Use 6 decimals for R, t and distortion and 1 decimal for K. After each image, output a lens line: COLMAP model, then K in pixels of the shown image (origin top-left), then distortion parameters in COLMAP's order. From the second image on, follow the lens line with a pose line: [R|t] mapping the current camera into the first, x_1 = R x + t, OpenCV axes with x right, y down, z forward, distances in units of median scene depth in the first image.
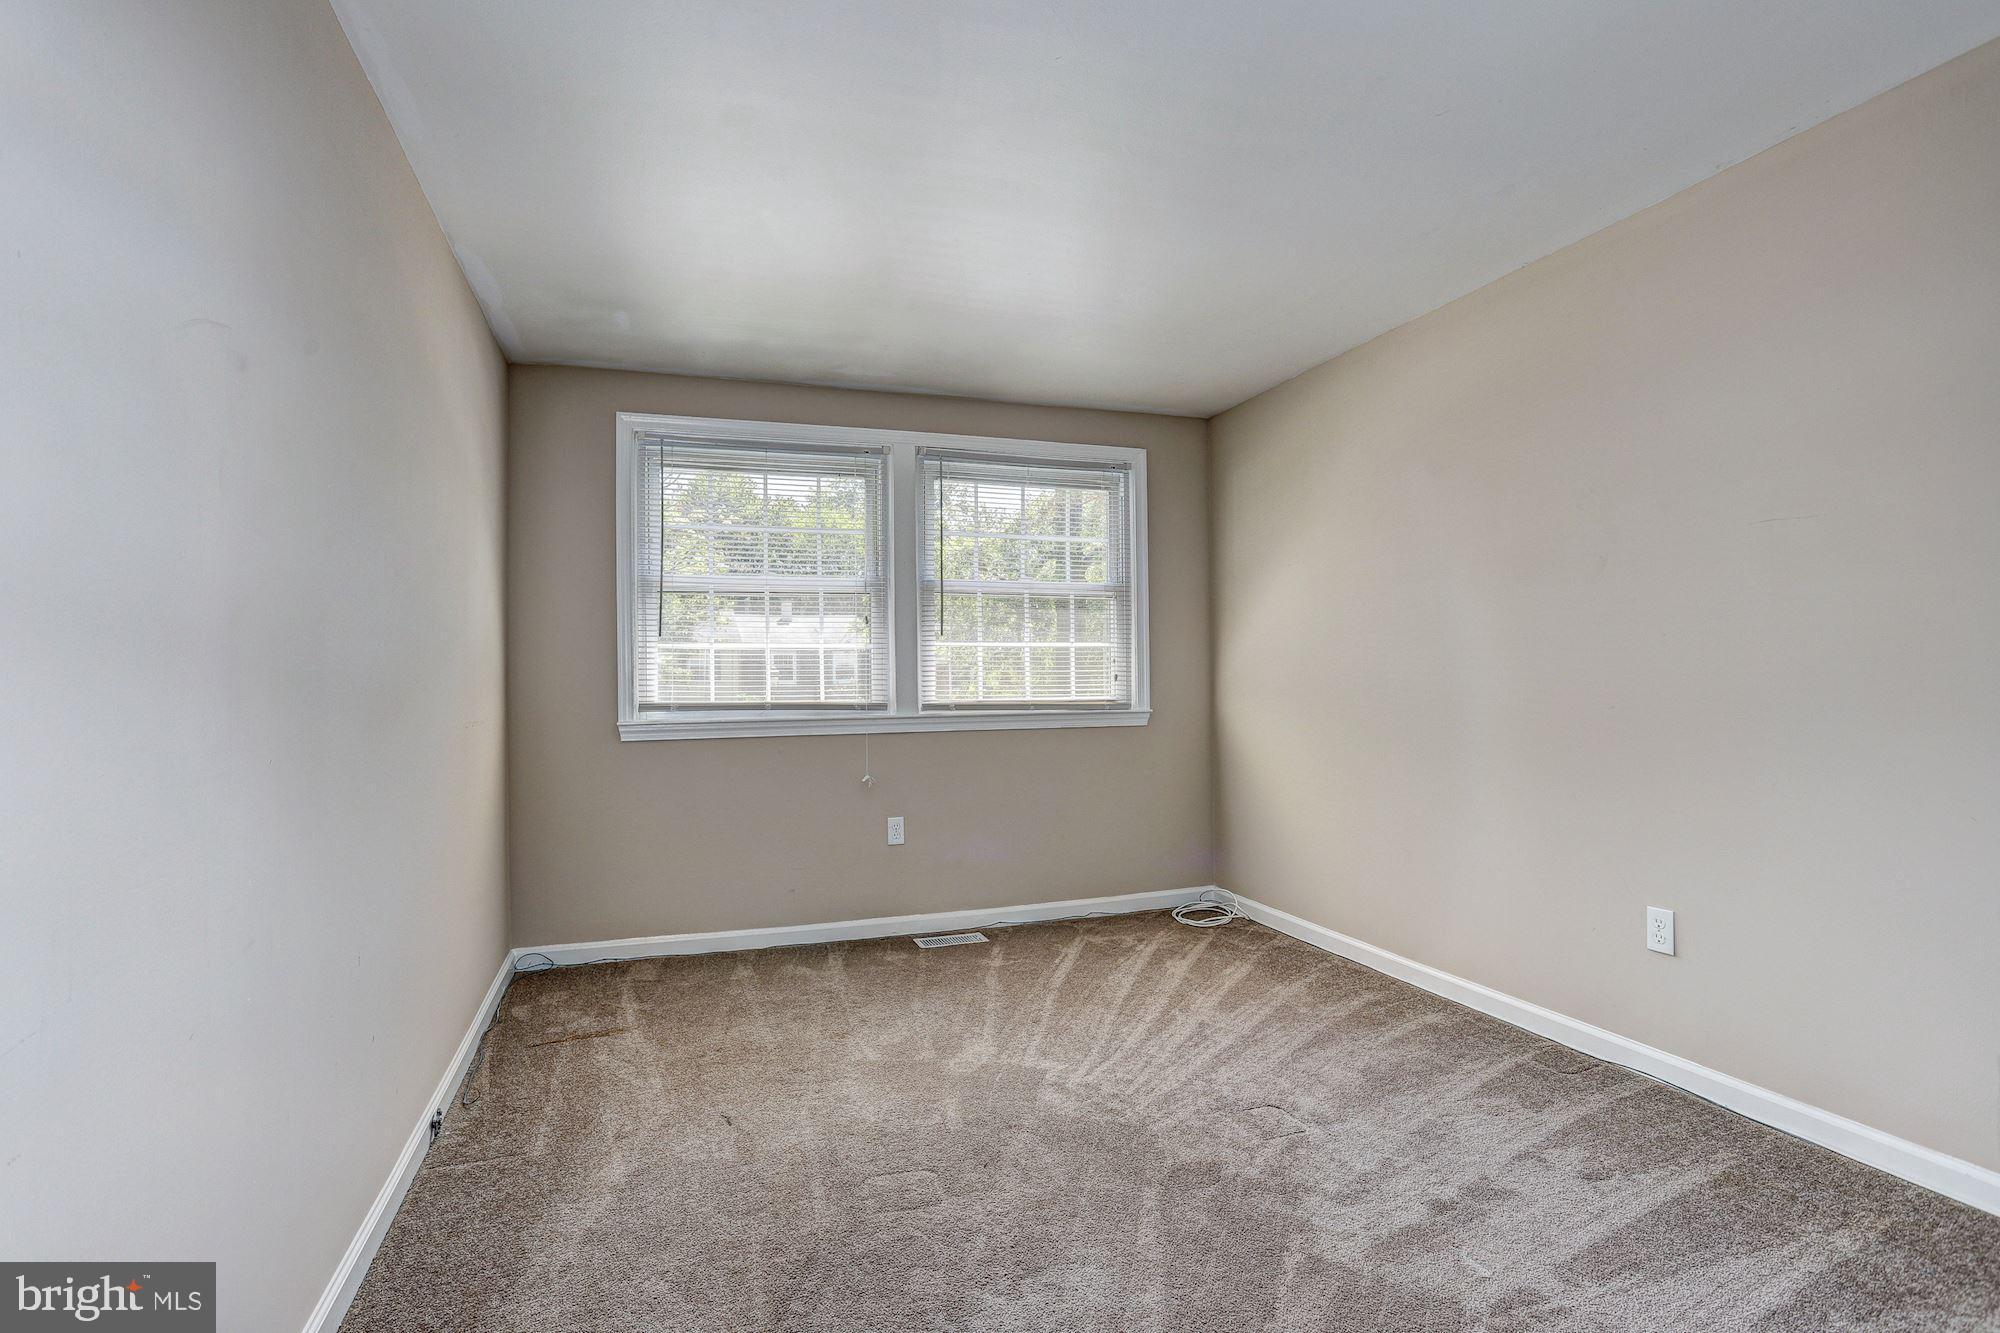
lens RADIAL K [[962.0, 0, 994.4], [0, 962.0, 675.2], [0, 0, 1]] dist [-0.055590, 0.036026]
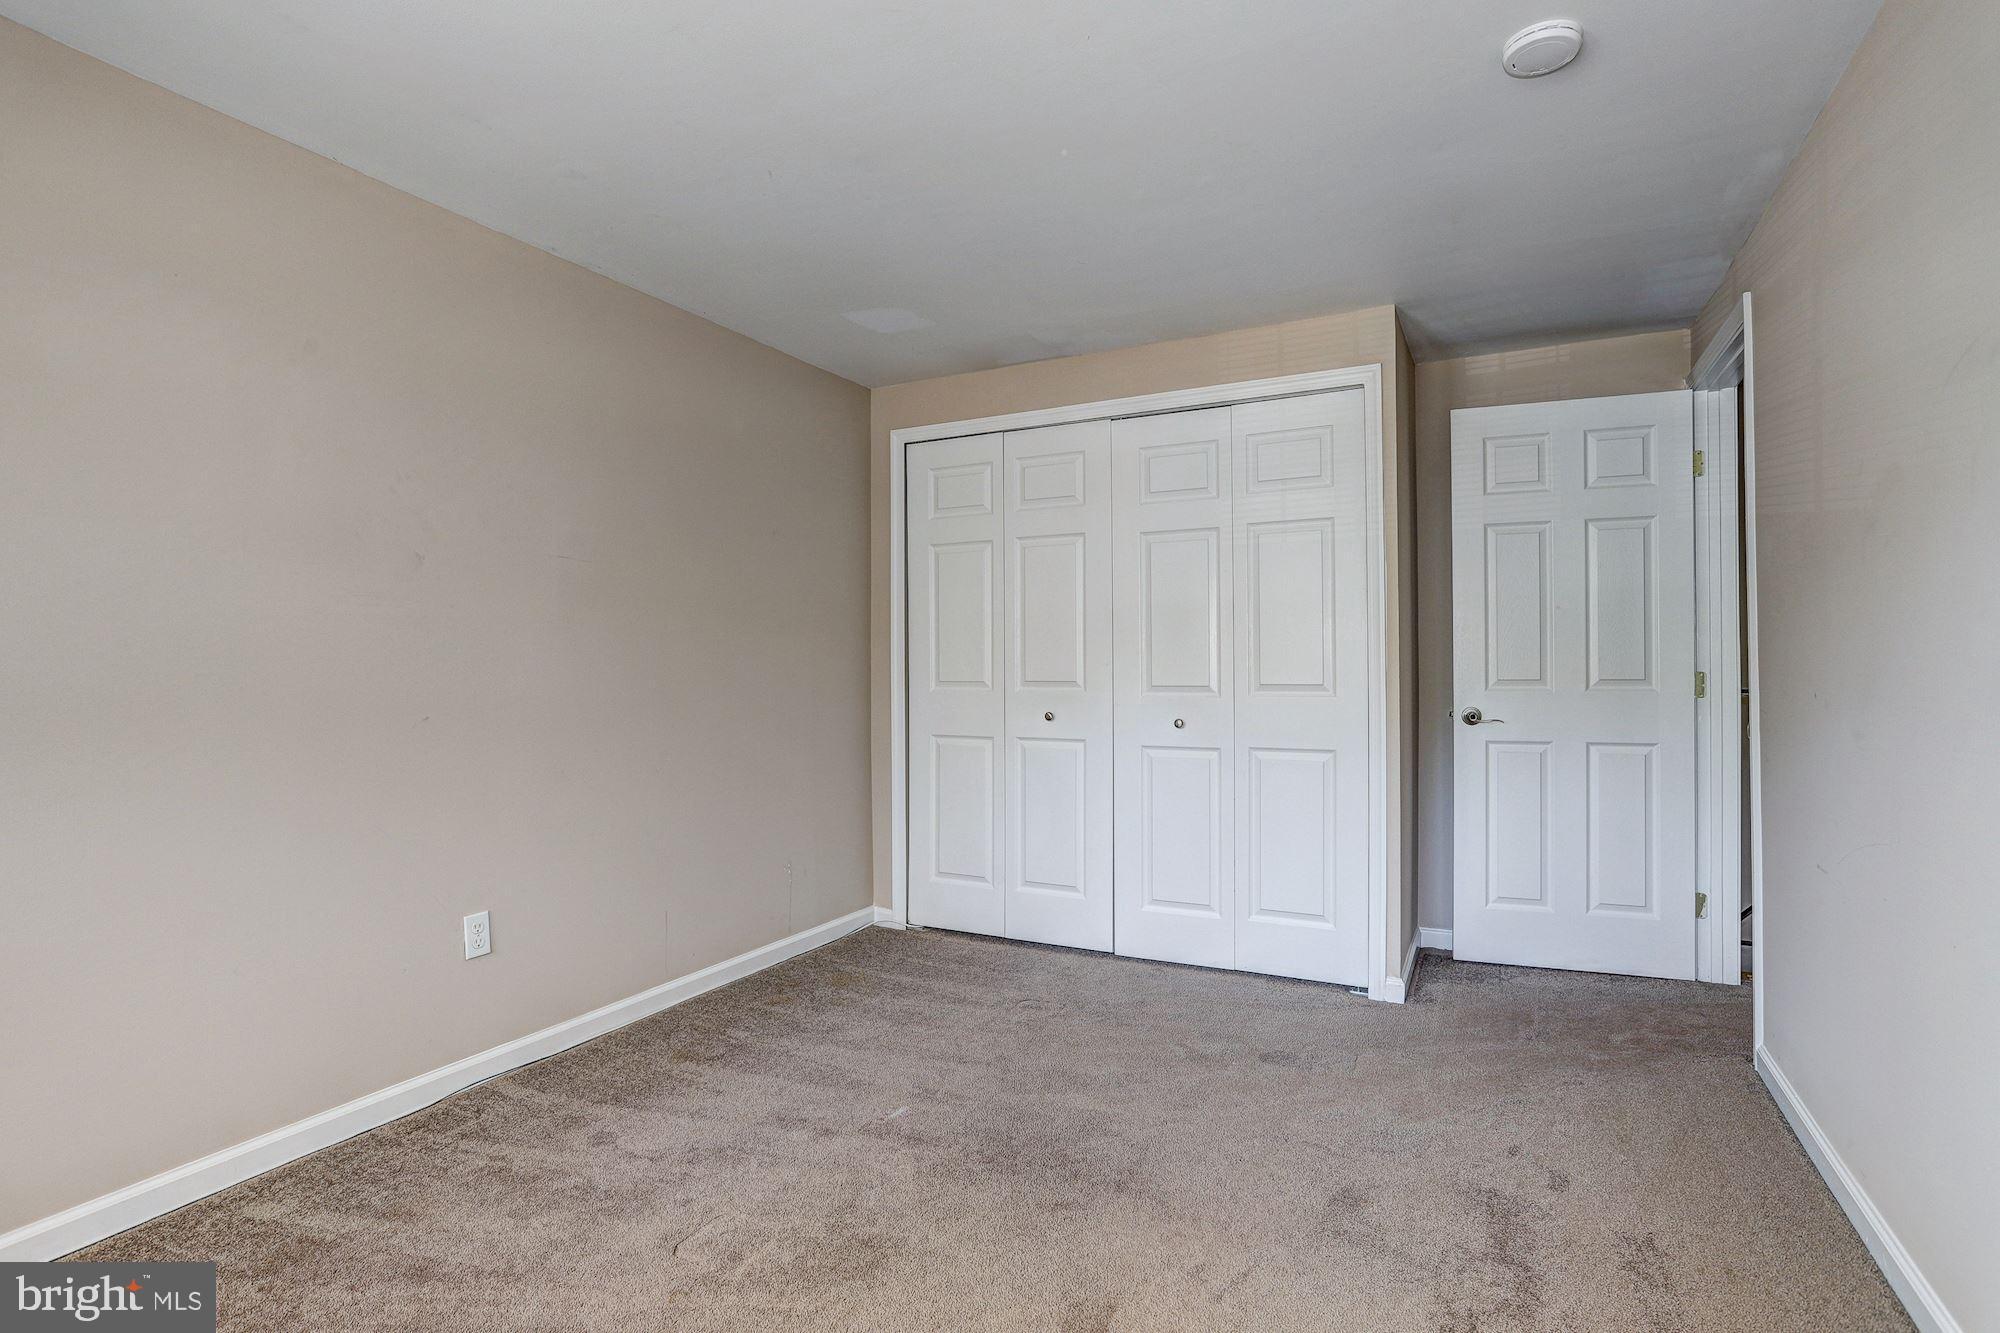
lens RADIAL K [[962.0, 0, 994.4], [0, 962.0, 675.2], [0, 0, 1]] dist [-0.055590, 0.036026]
pose [[-0.683932, 0.010608, 0.729469, -0.431718], [0.007167, 0.999944, -0.007822, 0.002546], [-0.729511, -0.000121, -0.683969, 1.319732]]
